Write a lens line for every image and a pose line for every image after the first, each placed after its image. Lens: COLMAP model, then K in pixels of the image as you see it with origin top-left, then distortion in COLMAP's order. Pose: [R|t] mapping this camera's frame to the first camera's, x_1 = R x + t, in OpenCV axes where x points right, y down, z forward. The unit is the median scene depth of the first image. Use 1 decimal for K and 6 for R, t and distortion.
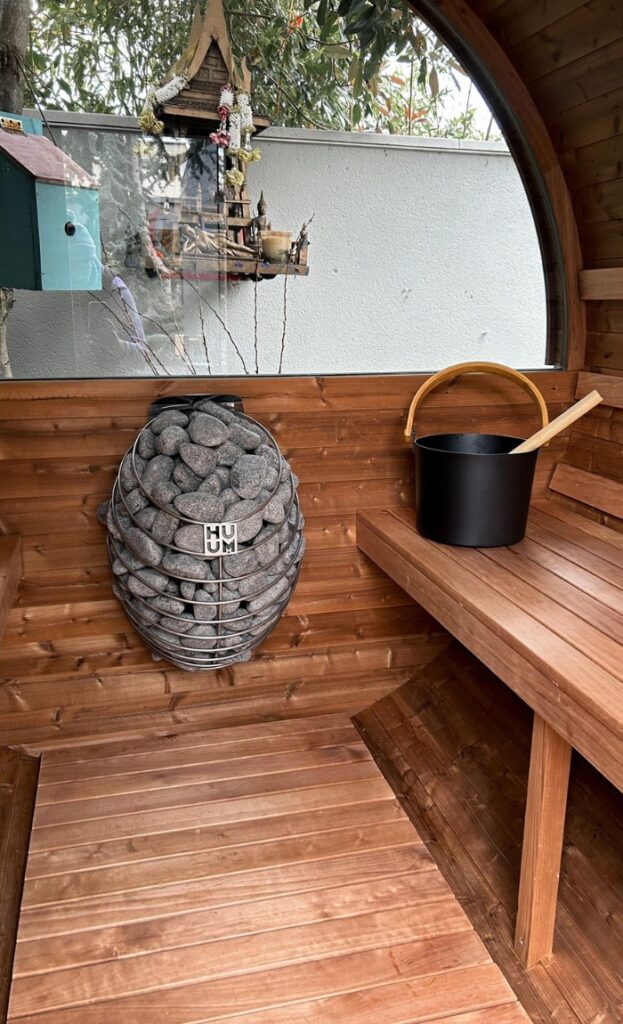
lens RADIAL K [[757.7, 0, 314.8], [0, 757.7, 510.2], [0, 0, 1]] dist [0.105831, -0.160181]
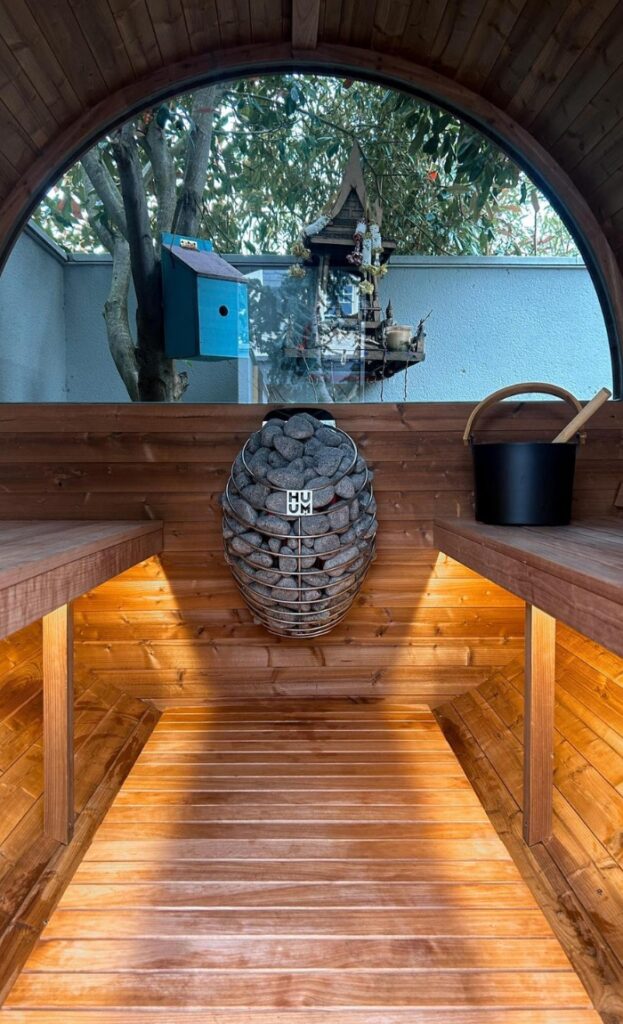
lens RADIAL K [[767.5, 0, 336.0], [0, 767.5, 514.4], [0, 0, 1]] dist [0.149202, -0.296946]
pose [[0.975519, -0.001757, -0.219909, 0.178039], [-0.043472, 0.978696, -0.200659, 0.253497], [0.215577, 0.205306, 0.954660, -0.177362]]
